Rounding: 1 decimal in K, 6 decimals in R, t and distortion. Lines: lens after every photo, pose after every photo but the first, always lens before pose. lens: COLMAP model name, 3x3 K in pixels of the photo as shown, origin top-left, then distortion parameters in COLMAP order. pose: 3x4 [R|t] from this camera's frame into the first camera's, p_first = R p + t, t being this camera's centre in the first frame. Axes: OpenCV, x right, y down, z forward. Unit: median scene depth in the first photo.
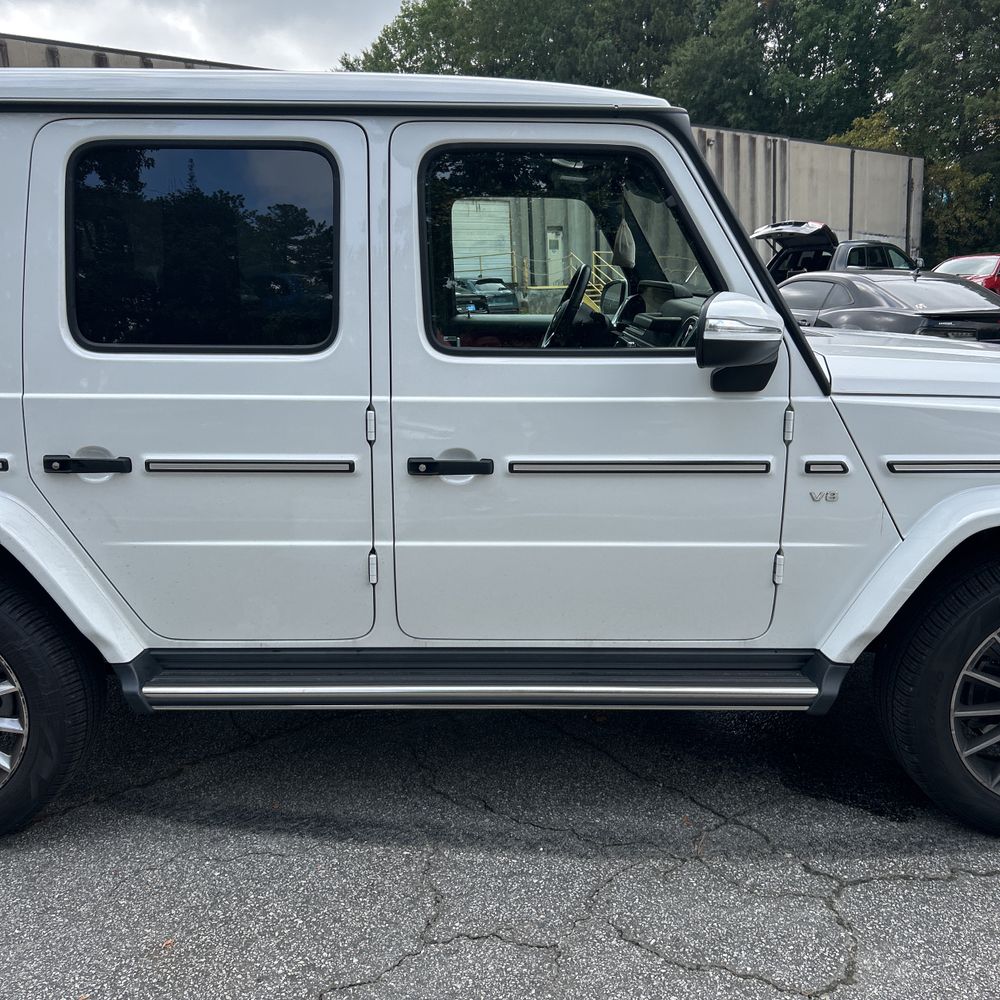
lens RADIAL K [[1012.2, 0, 501.1], [0, 1012.2, 496.7], [0, 0, 1]] dist [0.014495, 0.000000]
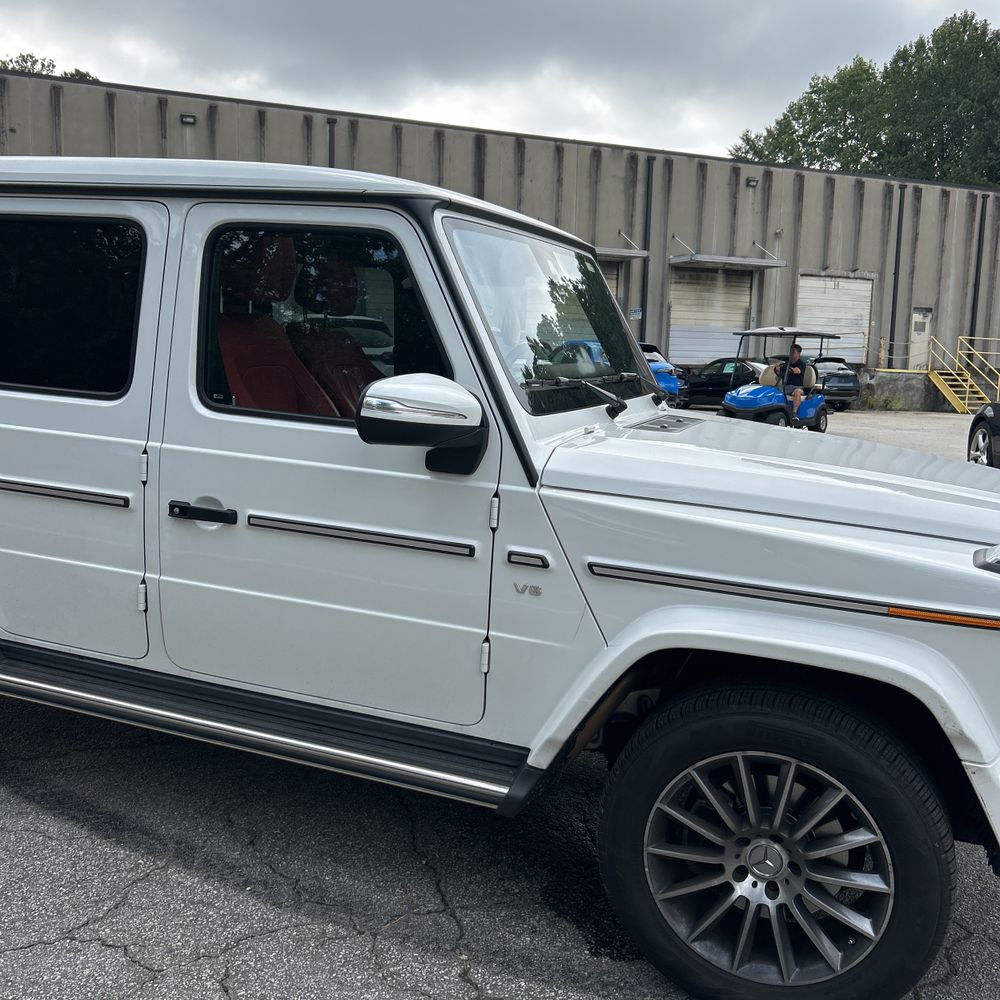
lens RADIAL K [[1012.2, 0, 508.1], [0, 1012.2, 503.8], [0, 0, 1]] dist [0.014495, 0.000000]
pose [[0.931346, 0.112910, -0.346186, 0.589857], [-0.133230, 0.990453, -0.035390, -0.041800], [0.338886, 0.079083, 0.937498, 0.078786]]
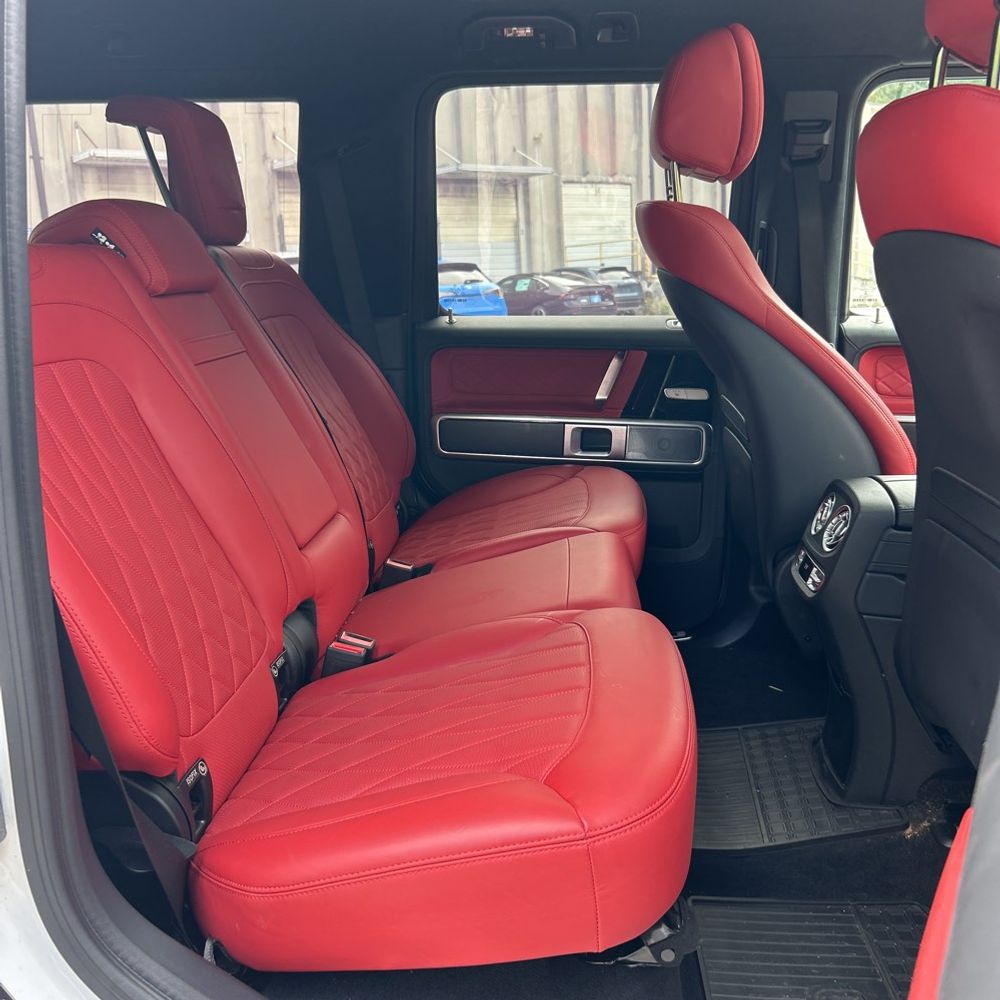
lens RADIAL K [[1012.2, 0, 480.0], [0, 1012.2, 495.0], [0, 0, 1]] dist [0.014495, 0.000000]
pose [[0.993400, 0.014253, -0.113813, -0.263608], [-0.013472, 0.999880, 0.007631, -0.165359], [0.113909, -0.006047, 0.993473, 0.857573]]
